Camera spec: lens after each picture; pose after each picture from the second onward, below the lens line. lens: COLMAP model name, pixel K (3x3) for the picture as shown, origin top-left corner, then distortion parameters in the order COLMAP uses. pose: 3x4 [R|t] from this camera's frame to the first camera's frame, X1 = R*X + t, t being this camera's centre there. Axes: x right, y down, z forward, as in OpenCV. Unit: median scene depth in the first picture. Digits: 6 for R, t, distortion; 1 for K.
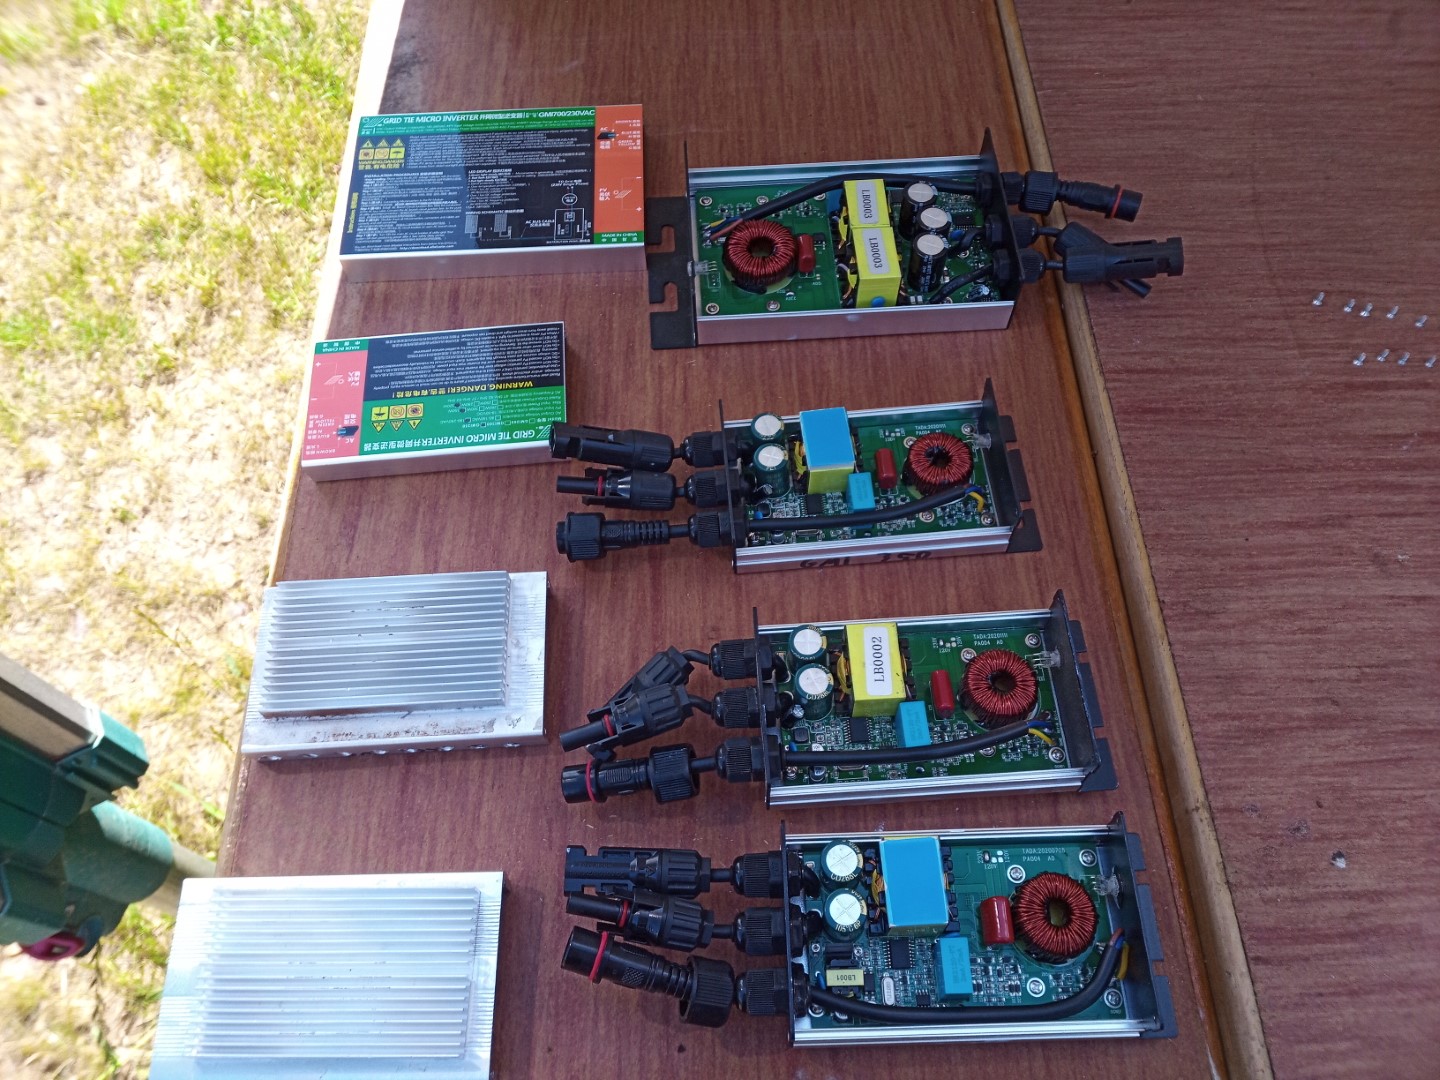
lens RADIAL K [[1141.0, 0, 726.4], [0, 1141.0, 541.4], [0, 0, 1]] dist [0.007720, -0.052216]
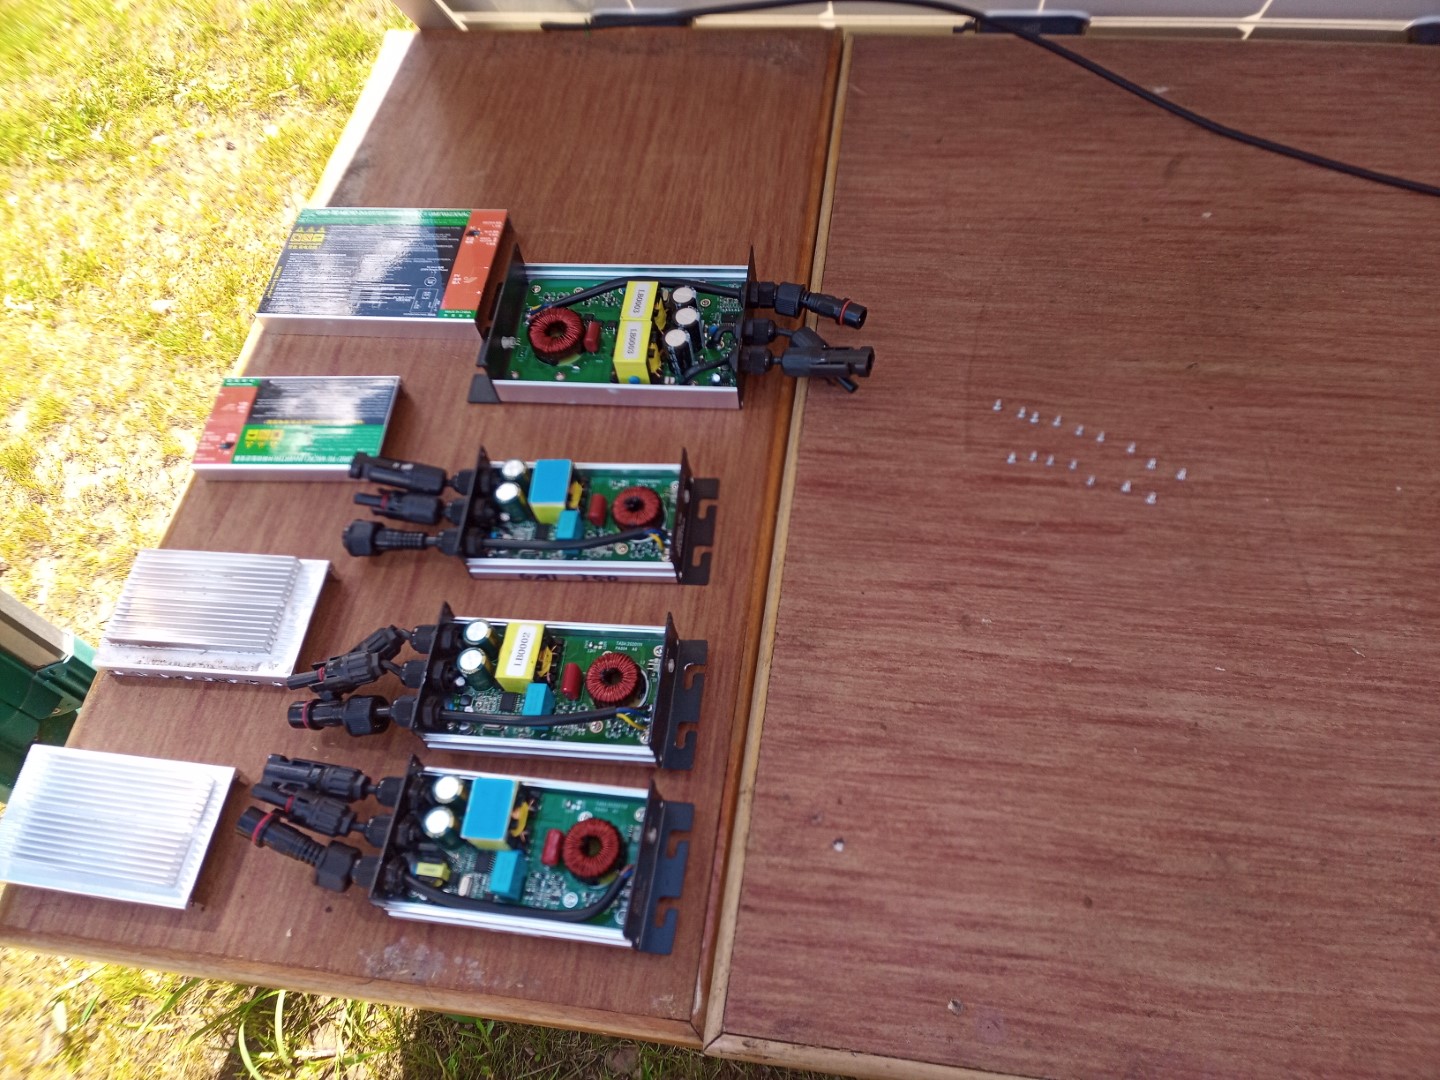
lens RADIAL K [[1141.0, 0, 778.2], [0, 1141.0, 558.6], [0, 0, 1]] dist [0.007720, -0.052216]
pose [[0.984011, 0.099713, -0.147579, 0.552501], [-0.102472, 0.994673, -0.011196, -0.015907], [0.145676, 0.026140, 0.988987, -0.250447]]
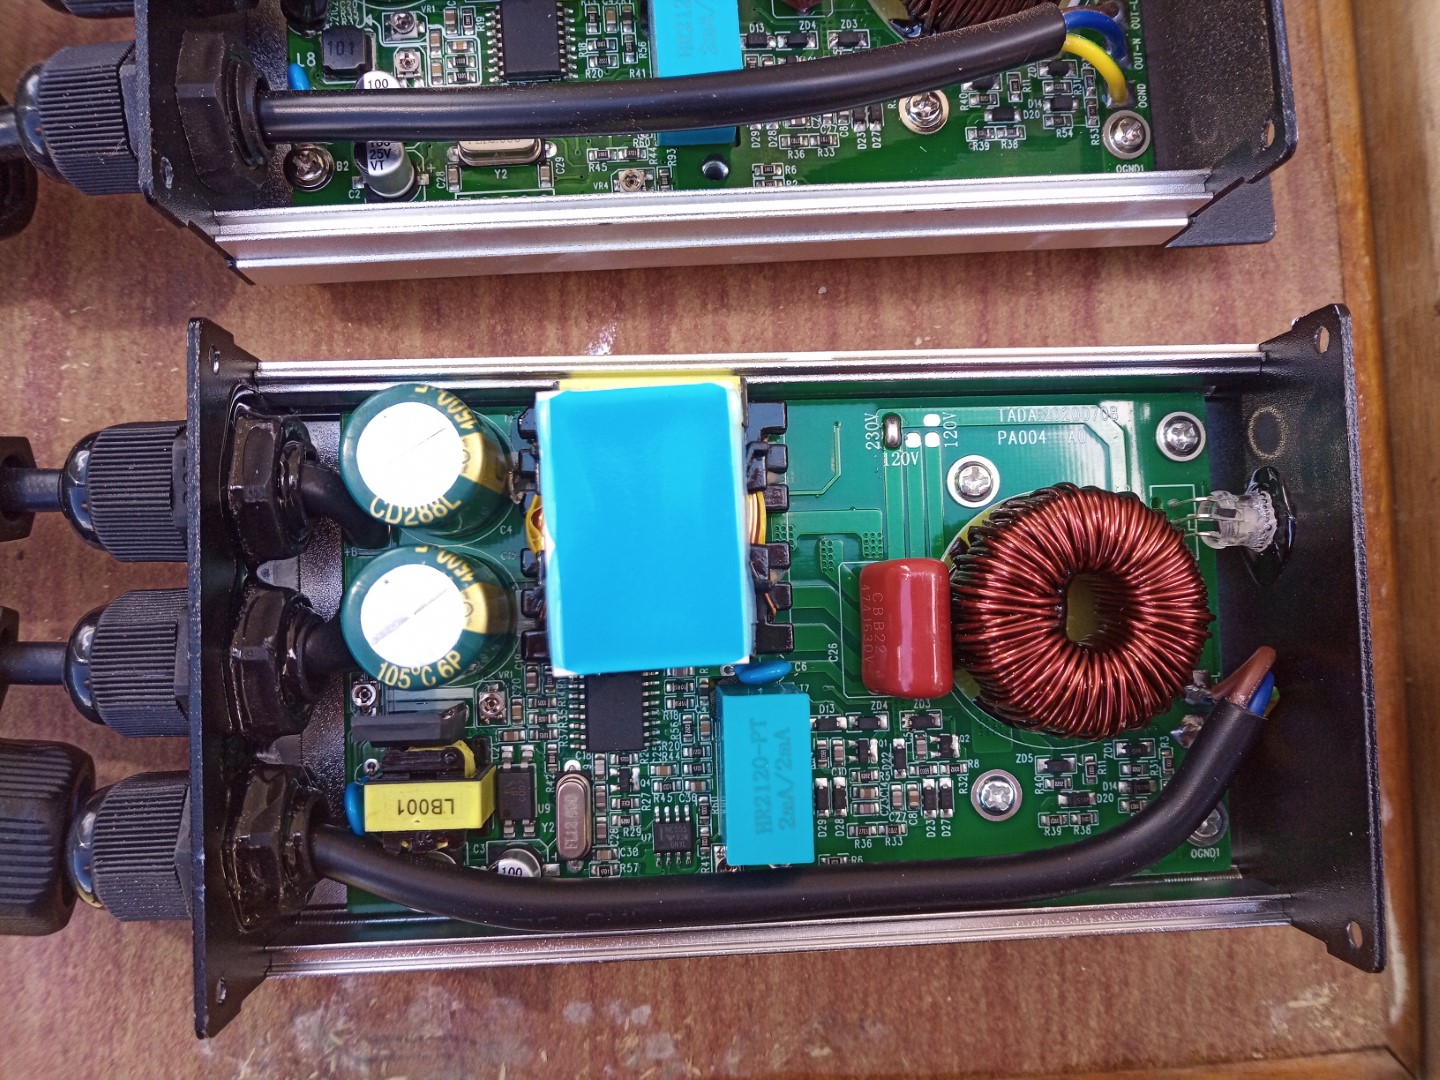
lens RADIAL K [[1141.0, 0, 749.5], [0, 1141.0, 529.7], [0, 0, 1]] dist [0.007720, -0.052216]
pose [[0.996527, -0.002053, 0.083247, 0.136514], [-0.033346, 0.906205, 0.421522, 0.140202], [-0.076304, -0.422834, 0.902989, 0.593467]]
